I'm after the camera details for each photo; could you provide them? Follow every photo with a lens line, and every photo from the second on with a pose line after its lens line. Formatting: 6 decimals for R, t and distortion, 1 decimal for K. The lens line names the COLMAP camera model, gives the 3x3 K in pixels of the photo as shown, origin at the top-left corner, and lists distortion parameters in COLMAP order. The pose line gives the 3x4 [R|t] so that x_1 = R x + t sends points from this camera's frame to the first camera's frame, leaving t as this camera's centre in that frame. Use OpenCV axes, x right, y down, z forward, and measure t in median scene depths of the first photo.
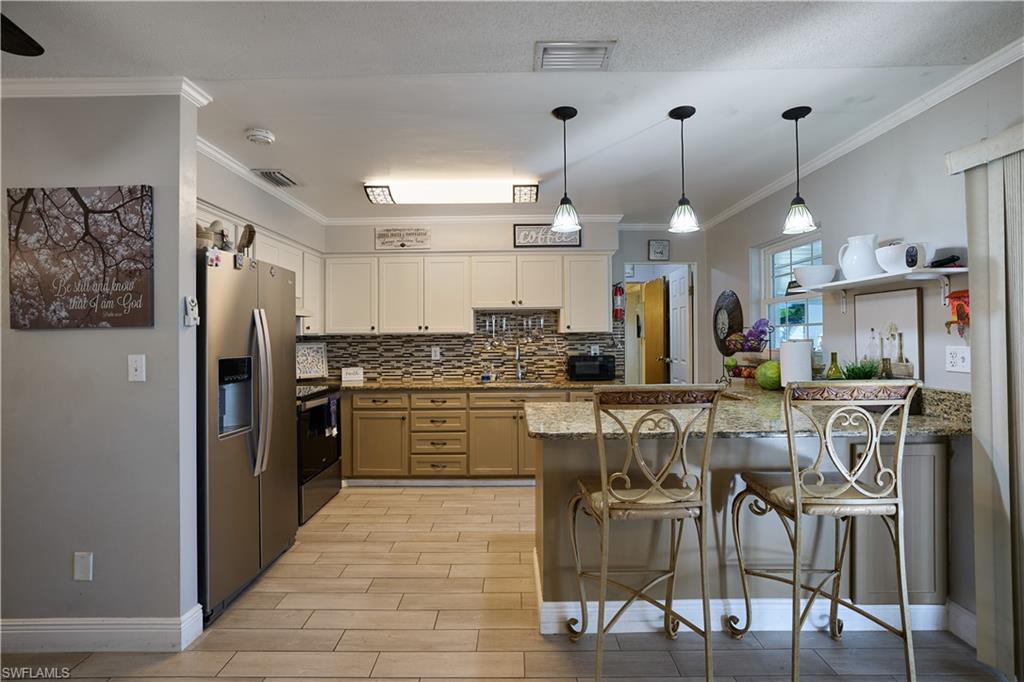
lens RADIAL K [[479.8, 0, 499.5], [0, 479.8, 331.9], [0, 0, 1]] dist [-0.012817, 0.002685]
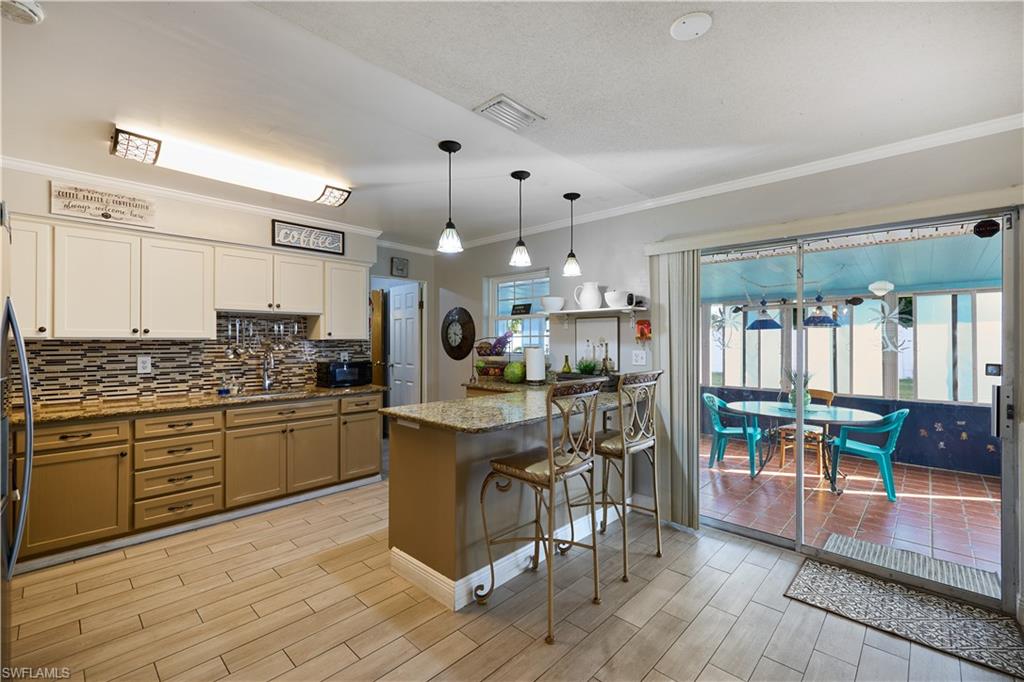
lens RADIAL K [[448.4, 0, 509.4], [0, 448.4, 339.2], [0, 0, 1]] dist [0.008131, 0.000291]
pose [[0.677296, 0.010667, 0.735633, -0.308153], [-0.012890, 0.999913, -0.002631, -0.001574], [-0.735597, -0.007701, 0.677375, 0.101059]]
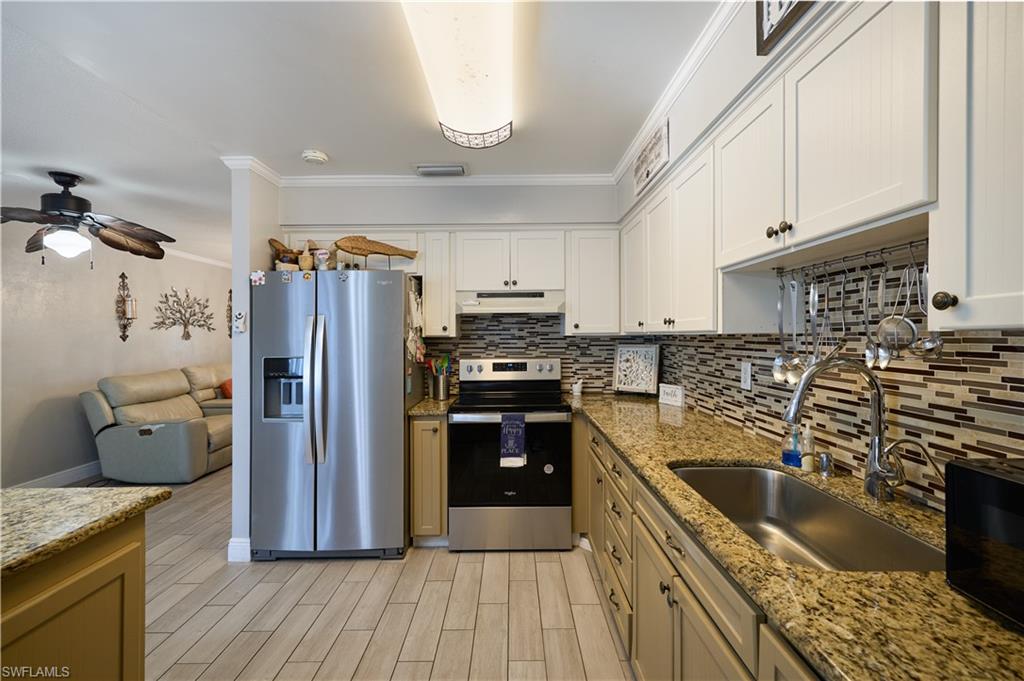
lens RADIAL K [[448.4, 0, 512.7], [0, 448.4, 333.7], [0, 0, 1]] dist [0.008131, 0.000291]
pose [[0.018384, 0.002615, -0.999828, 0.338077], [0.017916, 0.999835, 0.002944, -0.000685], [0.999670, -0.017967, 0.018335, 0.885870]]
